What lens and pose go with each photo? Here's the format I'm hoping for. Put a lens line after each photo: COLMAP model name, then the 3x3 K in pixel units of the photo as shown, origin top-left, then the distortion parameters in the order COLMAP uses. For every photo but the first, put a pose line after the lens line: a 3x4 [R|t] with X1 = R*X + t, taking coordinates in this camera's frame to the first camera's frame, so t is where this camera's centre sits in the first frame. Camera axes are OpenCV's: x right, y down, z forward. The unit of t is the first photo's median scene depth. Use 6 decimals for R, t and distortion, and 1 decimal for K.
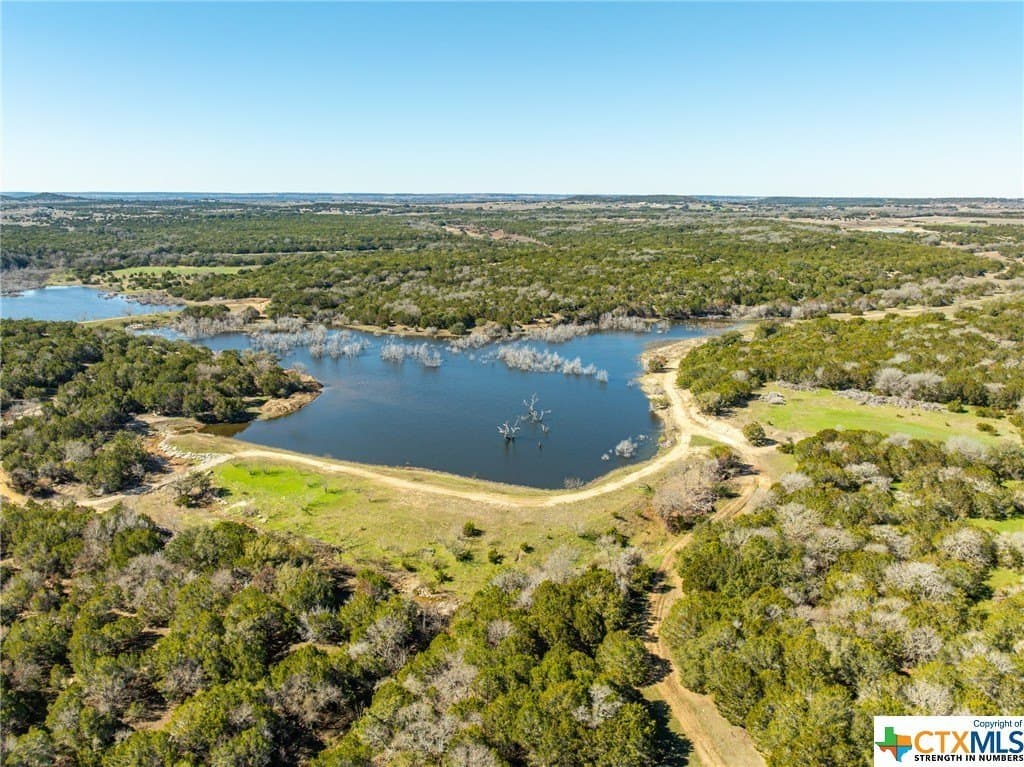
lens RADIAL K [[729.4, 0, 511.2], [0, 729.4, 379.0], [0, 0, 1]] dist [-0.033707, 0.021924]
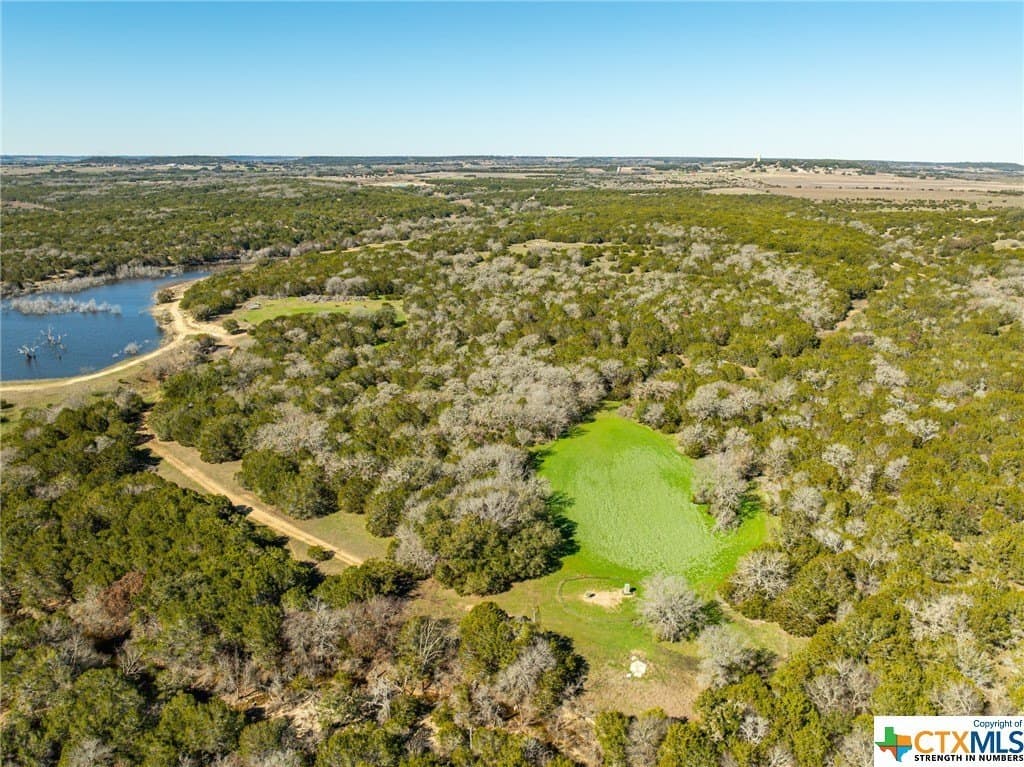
lens RADIAL K [[729.4, 0, 513.1], [0, 729.4, 382.5], [0, 0, 1]] dist [-0.033707, 0.021924]
pose [[0.830236, -0.167128, 0.531767, 0.010071], [0.137112, 0.985913, 0.095790, 0.063330], [-0.540285, -0.006617, 0.841456, -0.252570]]
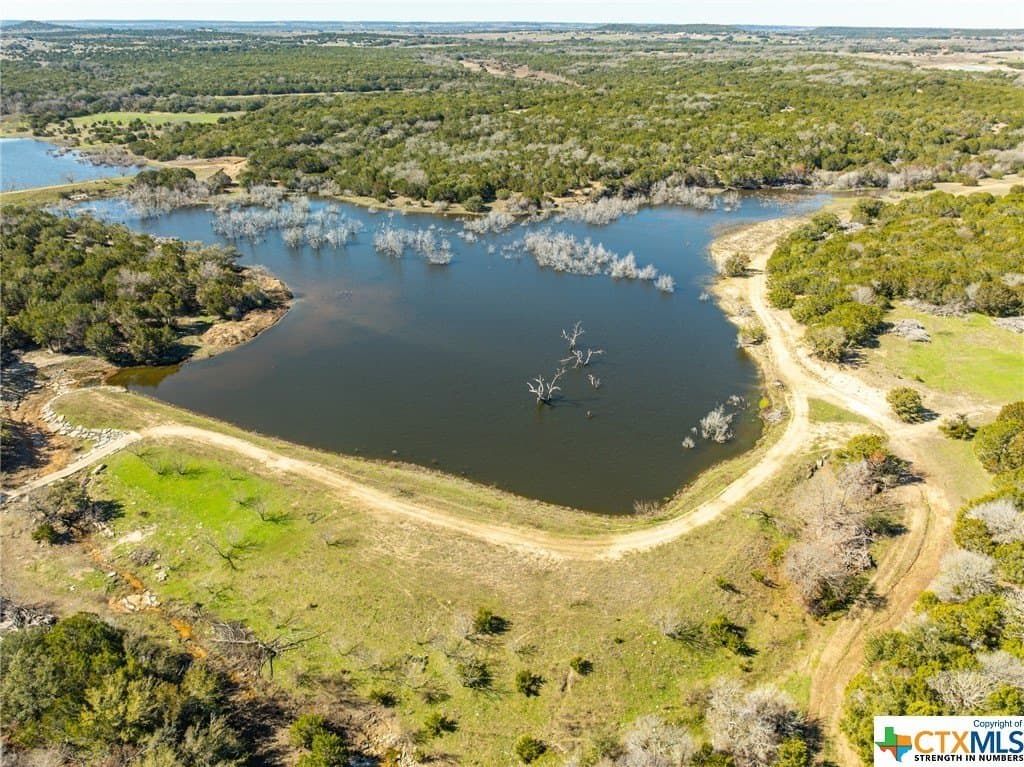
lens RADIAL K [[729.4, 0, 512.9], [0, 729.4, 381.9], [0, 0, 1]] dist [-0.033707, 0.021924]
pose [[0.999620, 0.013397, -0.024091, -0.008380], [-0.008034, 0.977603, 0.210306, -0.042853], [0.026369, -0.210032, 0.977339, 0.171403]]
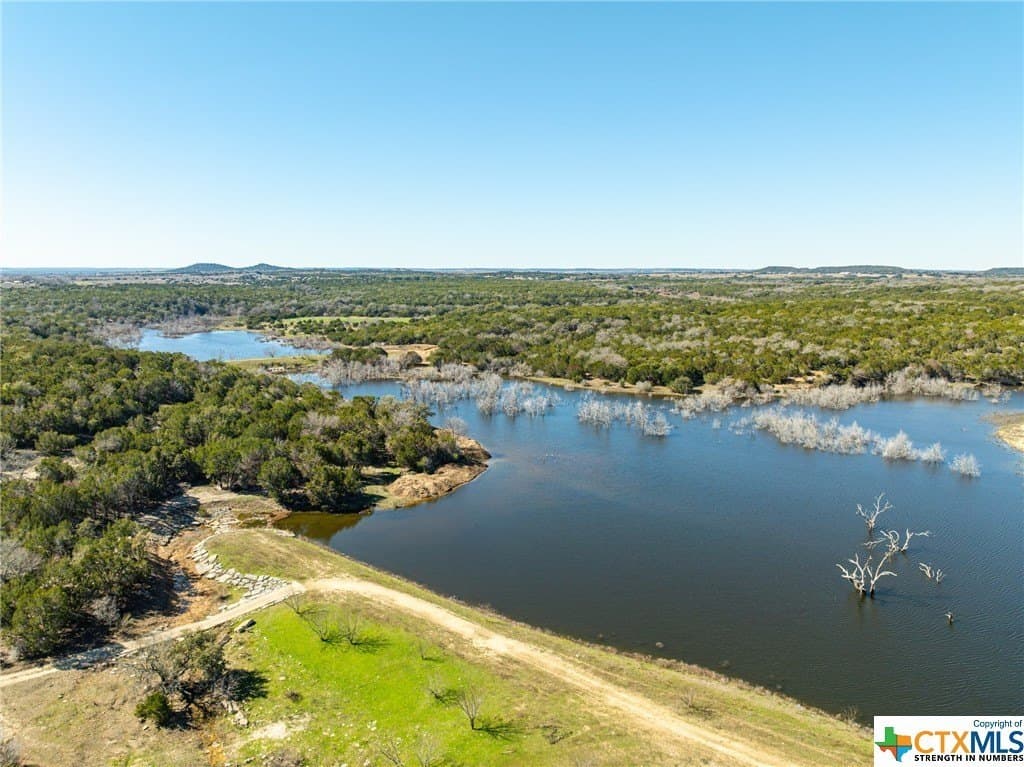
lens RADIAL K [[729.4, 0, 513.8], [0, 729.4, 382.1], [0, 0, 1]] dist [-0.033707, 0.021924]
pose [[0.972011, 0.033091, -0.232592, -0.062471], [-0.055388, 0.994401, -0.089995, 0.000922], [0.228312, 0.100359, 0.968402, 0.256409]]
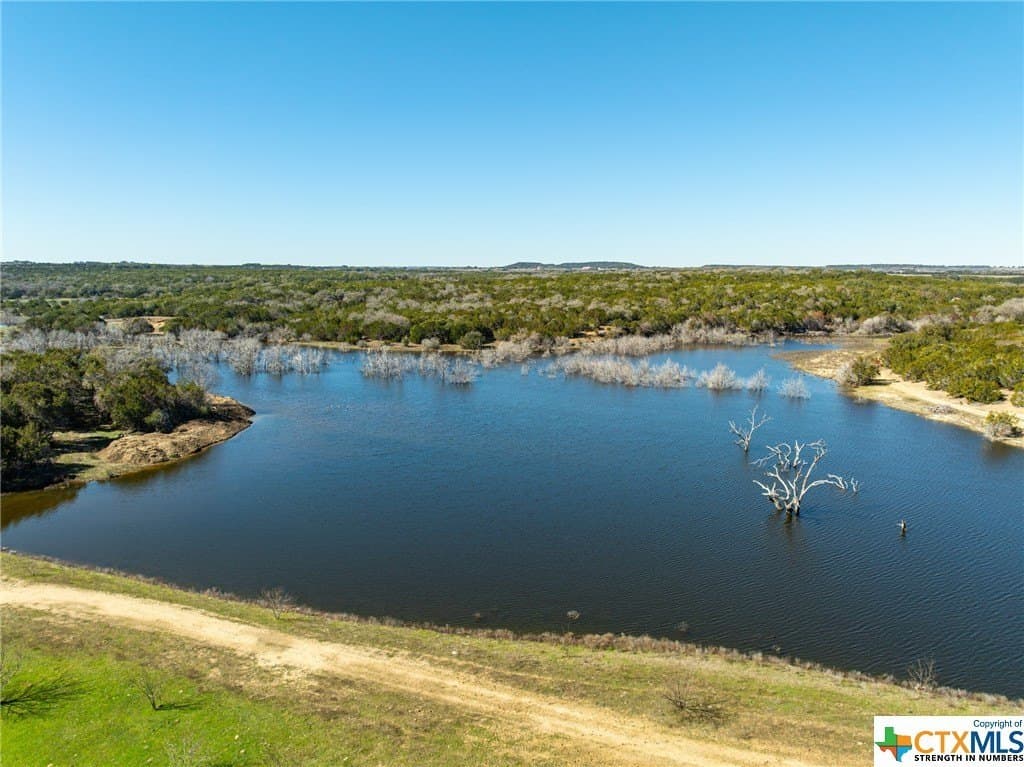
lens RADIAL K [[729.4, 0, 515.7], [0, 729.4, 384.3], [0, 0, 1]] dist [-0.033707, 0.021924]
pose [[0.995326, -0.012586, 0.095750, -0.090281], [0.021352, 0.995614, -0.091085, 0.025730], [-0.094183, 0.092704, 0.991229, 0.344577]]
